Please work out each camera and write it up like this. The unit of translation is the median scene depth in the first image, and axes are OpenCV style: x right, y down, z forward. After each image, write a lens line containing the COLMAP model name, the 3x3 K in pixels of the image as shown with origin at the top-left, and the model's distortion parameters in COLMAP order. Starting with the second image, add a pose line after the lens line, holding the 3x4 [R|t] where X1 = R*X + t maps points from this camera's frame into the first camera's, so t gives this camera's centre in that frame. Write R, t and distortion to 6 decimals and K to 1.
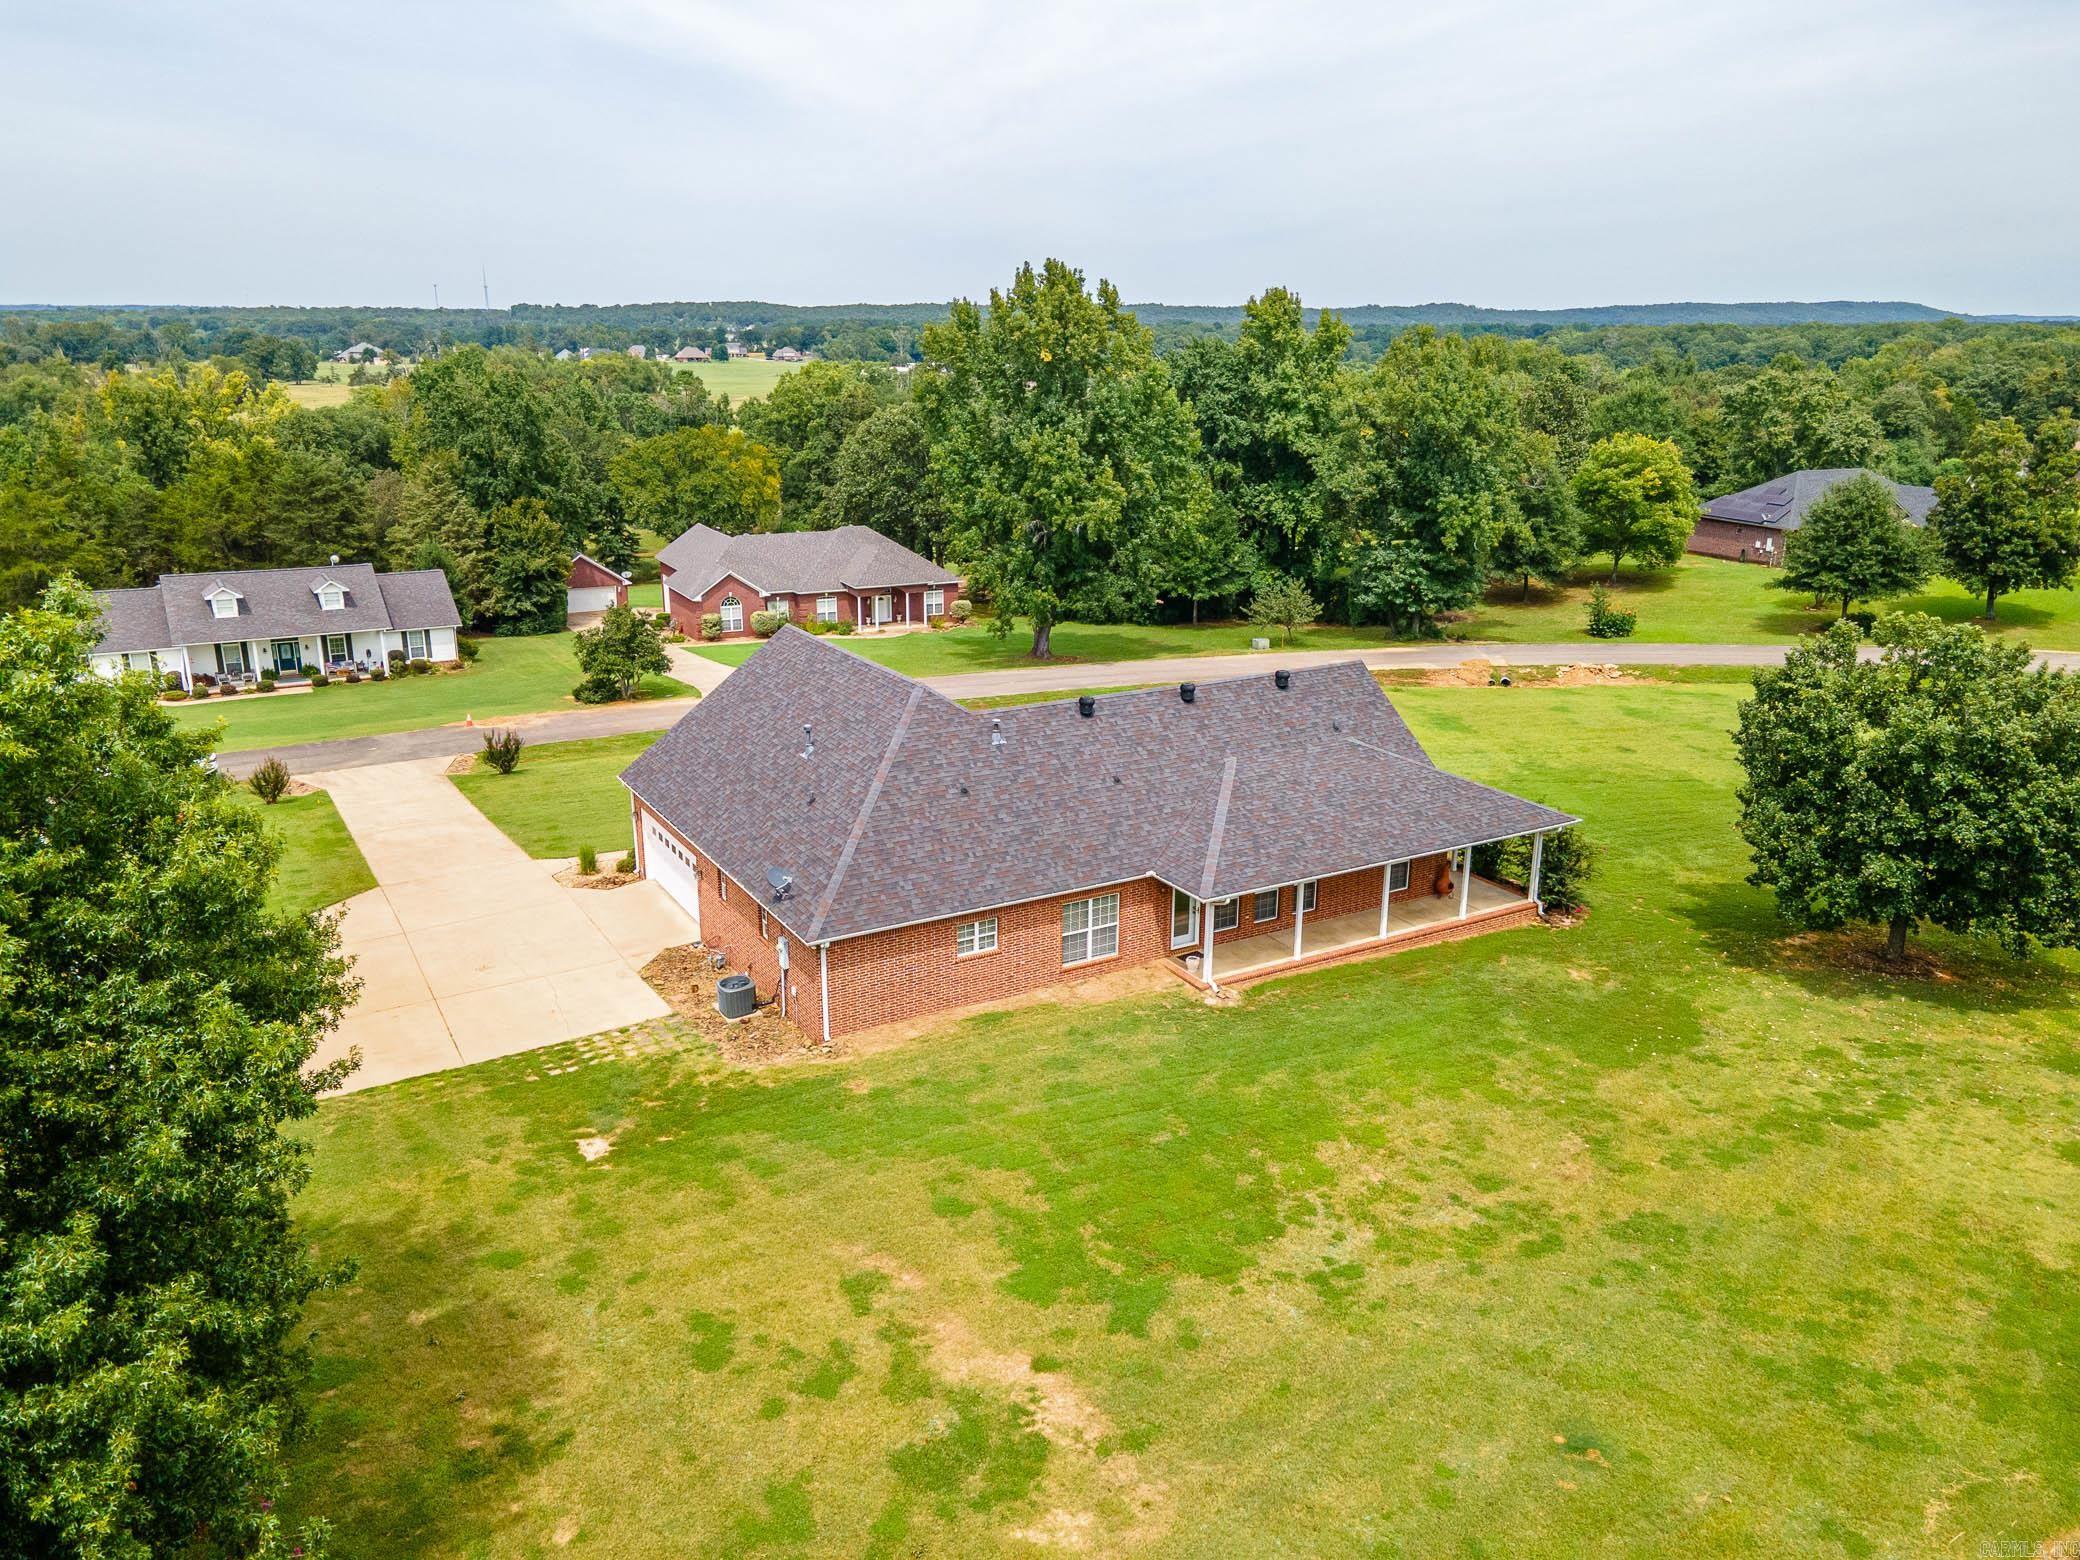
lens RADIAL K [[1530.0, 0, 1025.3], [0, 1530.0, 782.1], [0, 0, 1]] dist [0.044470, 0.003449]
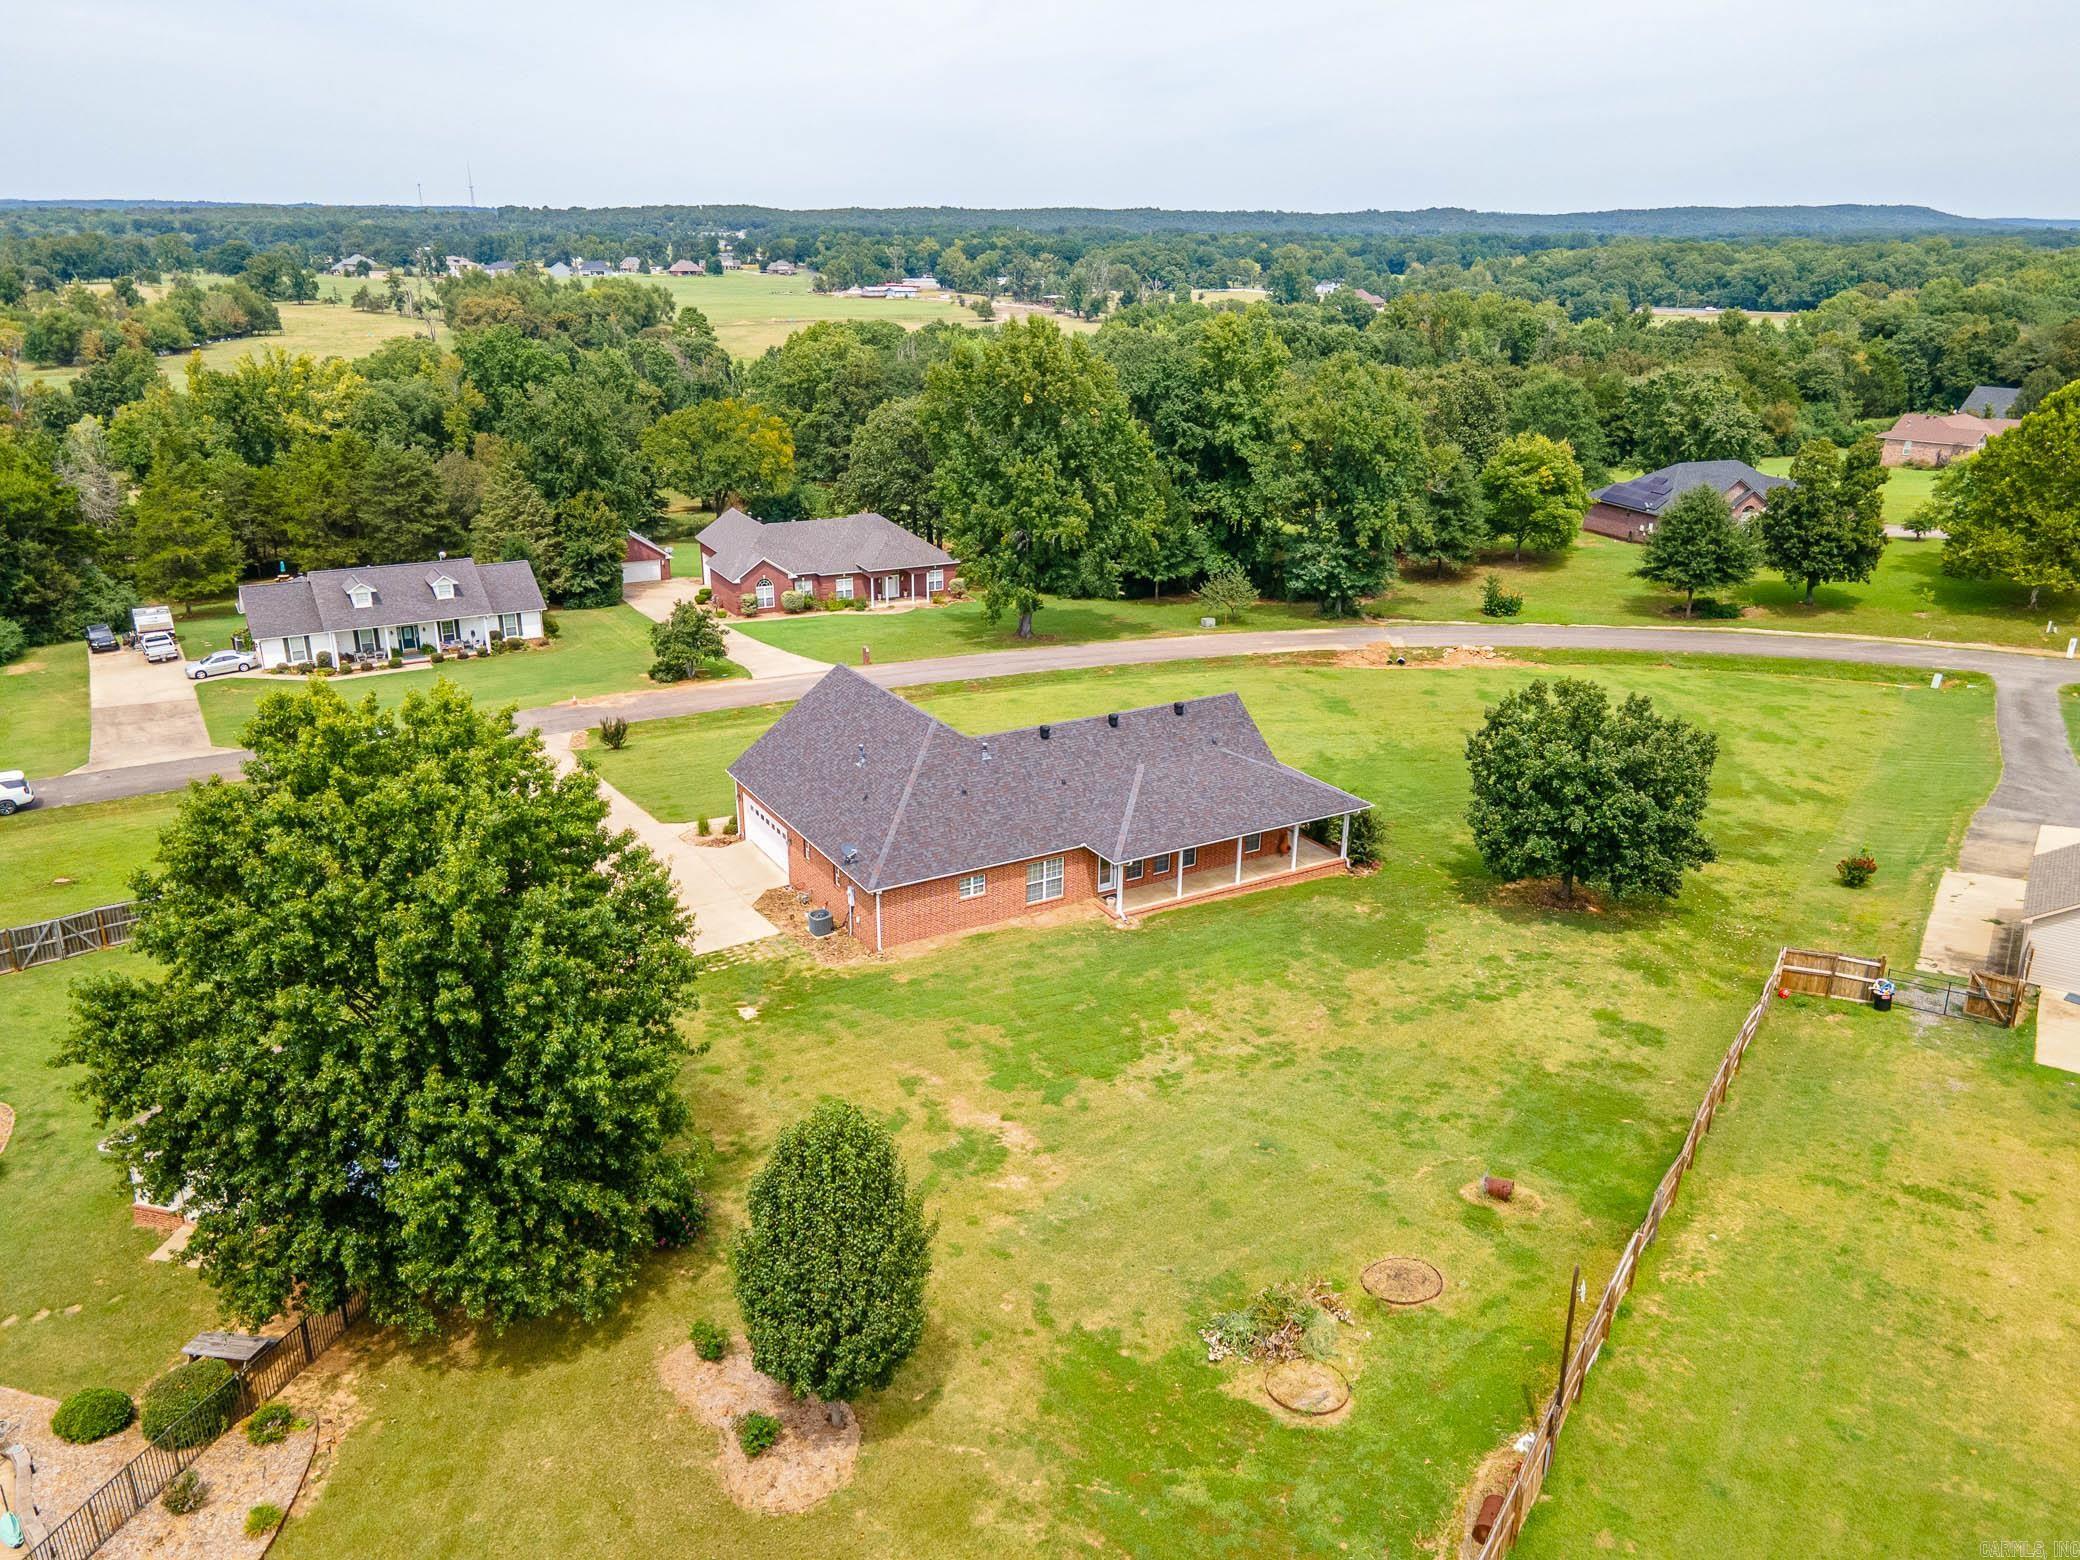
lens RADIAL K [[1530.0, 0, 1025.3], [0, 1530.0, 782.1], [0, 0, 1]] dist [0.044470, 0.003449]
pose [[0.999989, 0.002504, 0.004068, 0.006227], [-0.002738, 0.998278, 0.058604, -0.037080], [-0.003914, -0.058615, 0.998273, -0.215076]]
